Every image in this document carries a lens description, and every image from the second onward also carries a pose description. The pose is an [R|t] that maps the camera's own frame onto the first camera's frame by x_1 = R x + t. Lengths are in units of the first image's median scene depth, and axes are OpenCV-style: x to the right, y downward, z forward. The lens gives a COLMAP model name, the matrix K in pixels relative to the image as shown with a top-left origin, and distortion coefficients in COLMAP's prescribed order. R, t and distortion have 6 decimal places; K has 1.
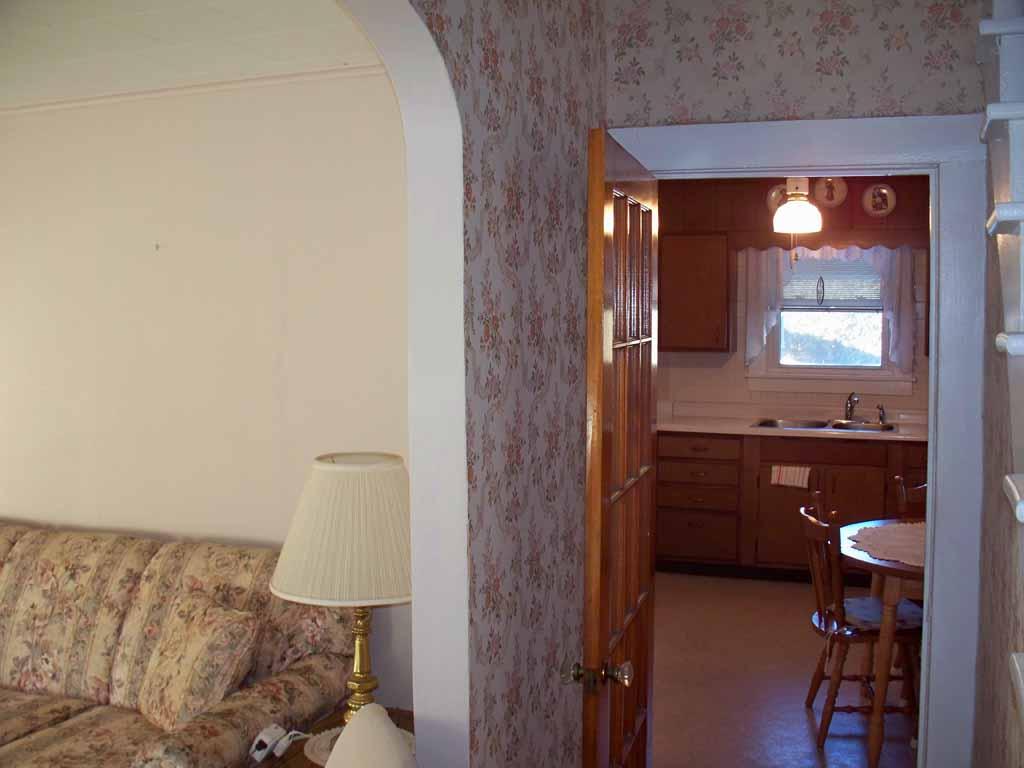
lens RADIAL K [[1071.6, 0, 512.0], [0, 1071.6, 384.0], [0, 0, 1]] dist [-0.206691, 0.254798]
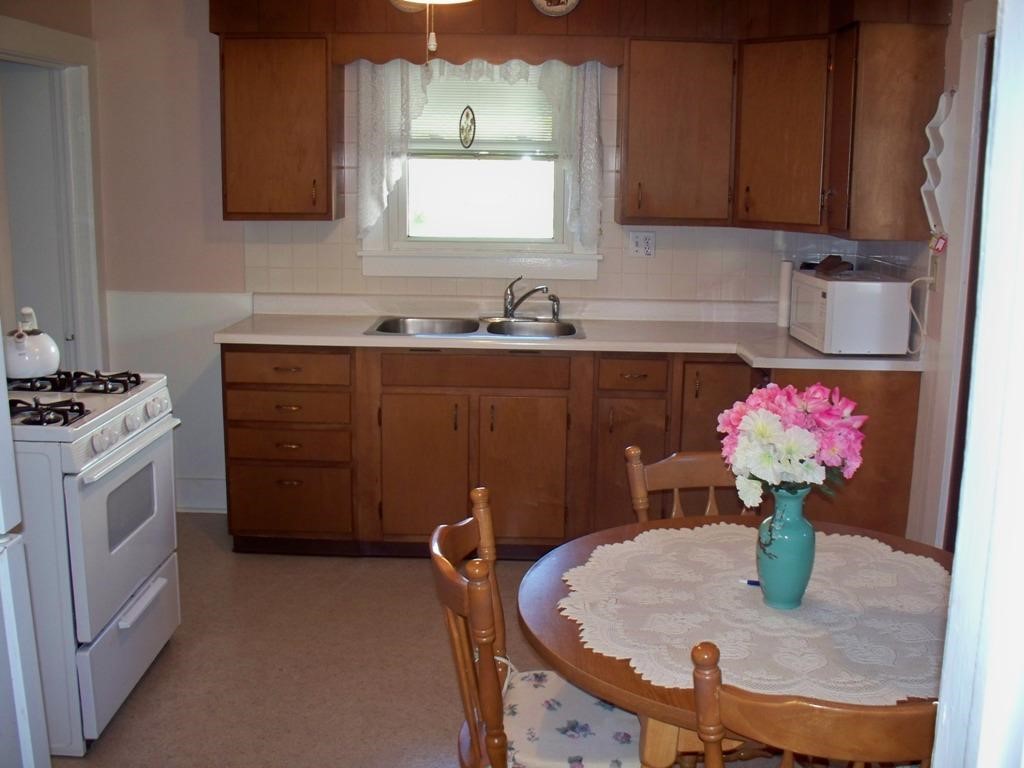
lens RADIAL K [[1061.6, 0, 512.0], [0, 1061.6, 384.0], [0, 0, 1]] dist [-0.243627, 0.331254]
pose [[0.939090, -0.049028, 0.340156, 0.085031], [0.006587, 0.992158, 0.124817, -0.009028], [-0.343608, -0.114974, 0.932048, 0.351124]]
